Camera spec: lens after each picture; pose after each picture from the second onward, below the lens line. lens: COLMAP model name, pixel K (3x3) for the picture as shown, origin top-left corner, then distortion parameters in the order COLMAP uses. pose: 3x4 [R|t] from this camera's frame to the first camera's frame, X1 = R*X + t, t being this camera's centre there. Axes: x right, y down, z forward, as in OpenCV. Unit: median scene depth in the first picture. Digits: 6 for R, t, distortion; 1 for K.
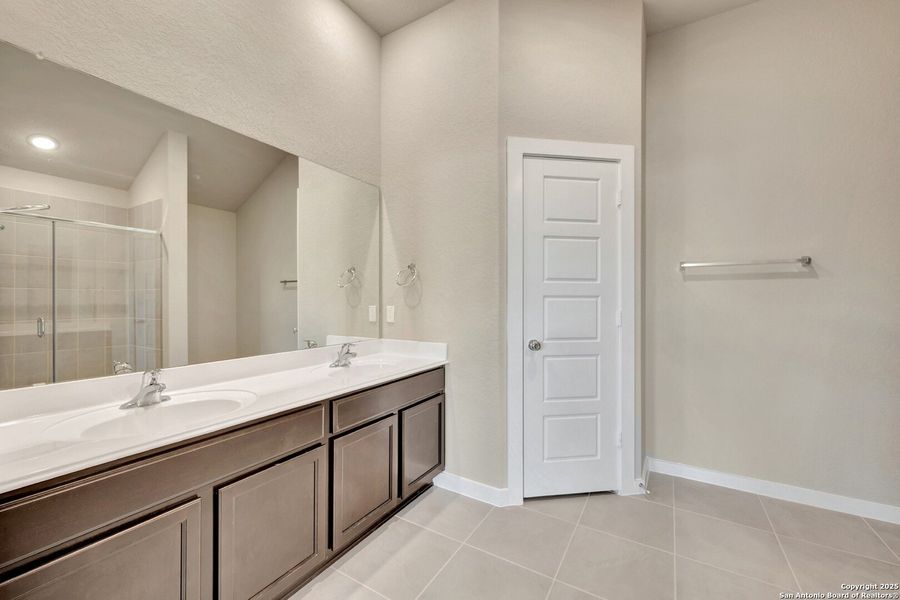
lens RADIAL K [[356.5, 0, 453.5], [0, 356.5, 296.6], [0, 0, 1]] dist [0.000214, -0.000157]
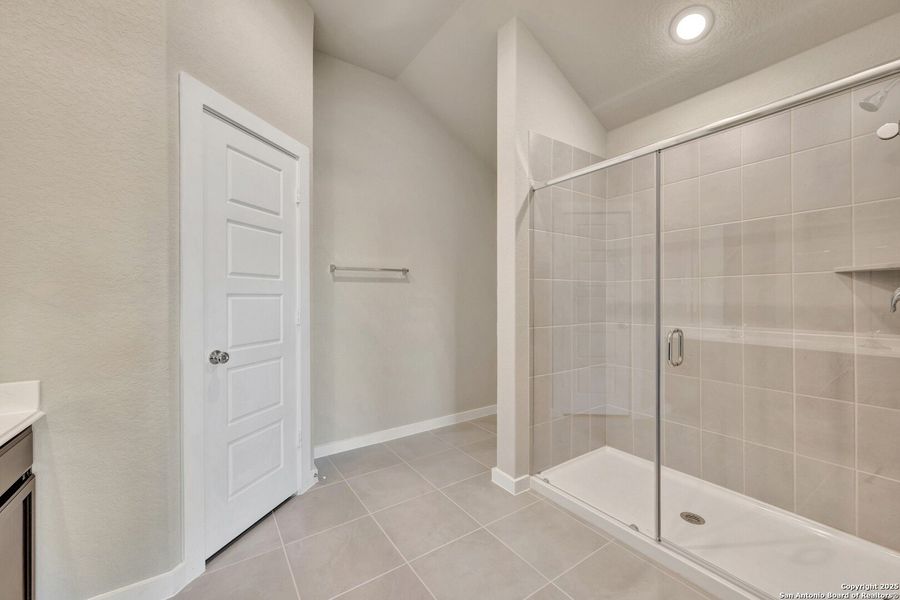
lens RADIAL K [[356.5, 0, 450.8], [0, 356.5, 294.8], [0, 0, 1]] dist [0.000214, -0.000157]
pose [[0.421741, 0.001812, 0.906715, -0.257706], [-0.003777, 0.999993, -0.000242, -0.002066], [-0.906709, -0.003322, 0.421745, 0.200814]]
